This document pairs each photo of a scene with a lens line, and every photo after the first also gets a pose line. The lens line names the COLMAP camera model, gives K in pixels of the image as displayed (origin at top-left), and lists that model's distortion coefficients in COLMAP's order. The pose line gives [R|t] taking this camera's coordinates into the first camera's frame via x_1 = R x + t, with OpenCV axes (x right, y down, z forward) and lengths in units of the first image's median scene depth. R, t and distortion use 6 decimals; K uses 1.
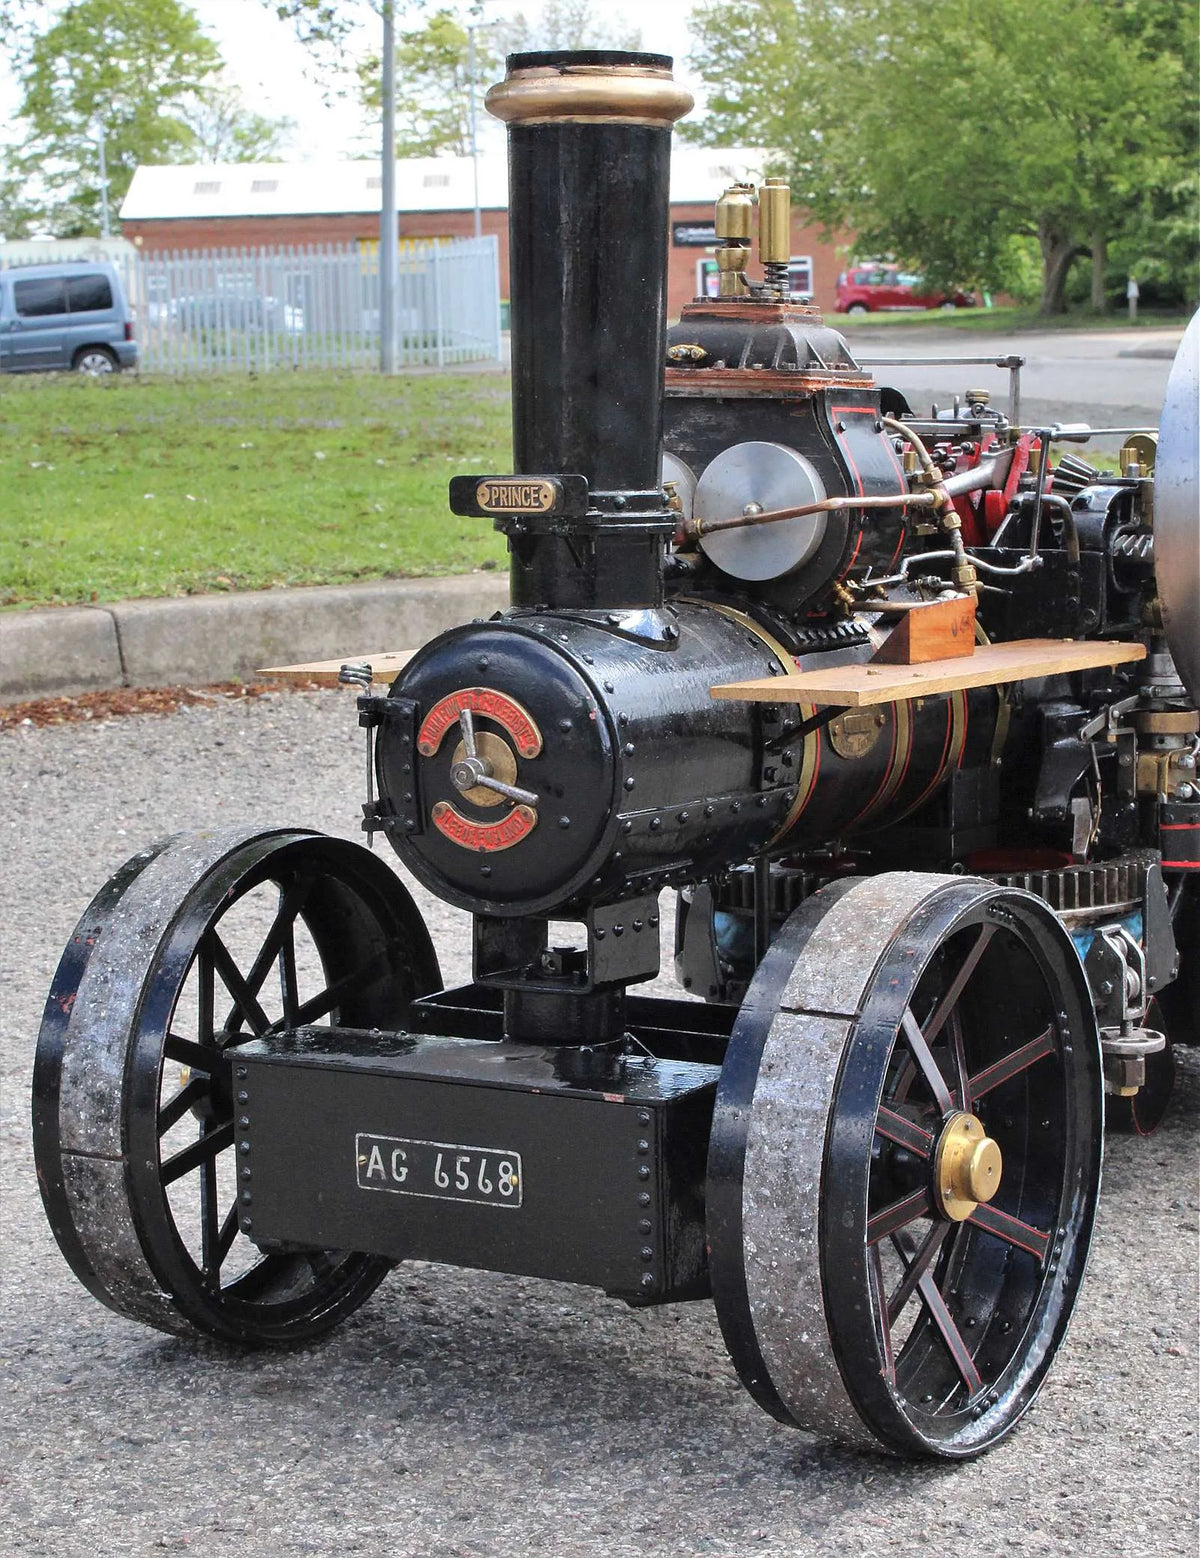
lens RADIAL K [[3744.6, 0, 600.0], [0, 3744.6, 779.0], [0, 0, 1]] dist [-0.004356, 0.293779]
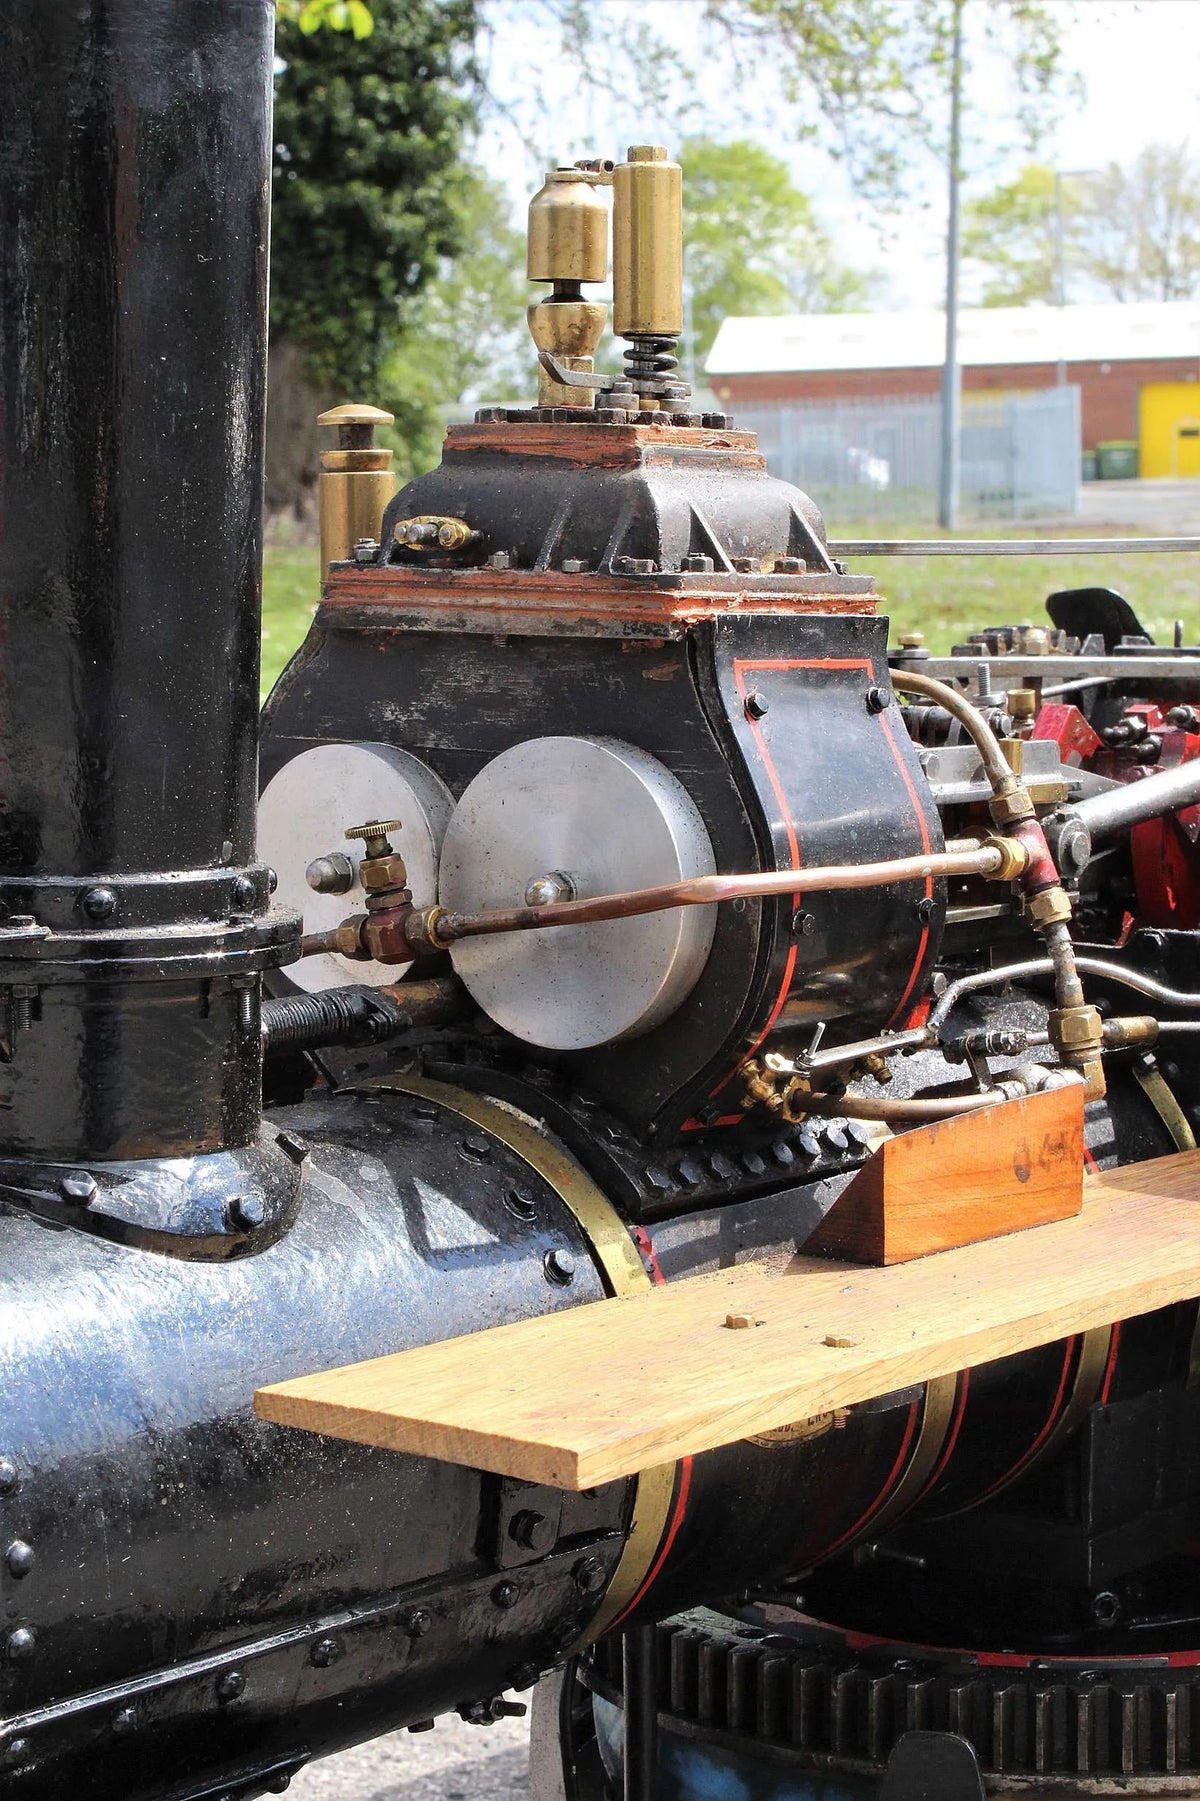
lens RADIAL K [[3636.6, 0, 600.0], [0, 3636.6, 900.5], [0, 0, 1]] dist [0.023173, 0.264482]
pose [[0.986244, 0.021154, -0.163935, 0.116456], [-0.021978, 0.999753, -0.003214, -0.069412], [0.163827, 0.006773, 0.986466, 0.577828]]
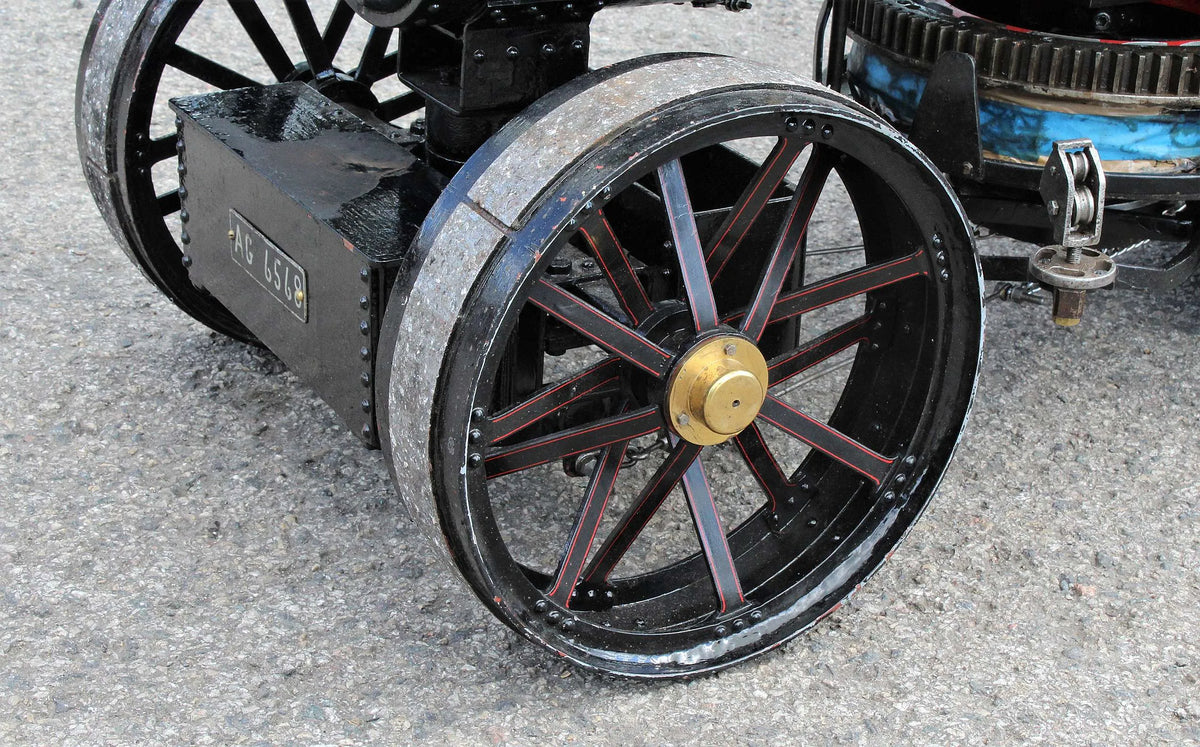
lens RADIAL K [[2389.8, 0, 575.9], [0, 2389.8, 442.2], [0, 0, 1]] dist [-0.003660, 0.217448]
pose [[0.868221, 0.256537, -0.424714, 0.288871], [-0.110552, 0.934470, 0.338445, -0.071999], [0.483705, -0.246892, 0.839687, 0.441538]]
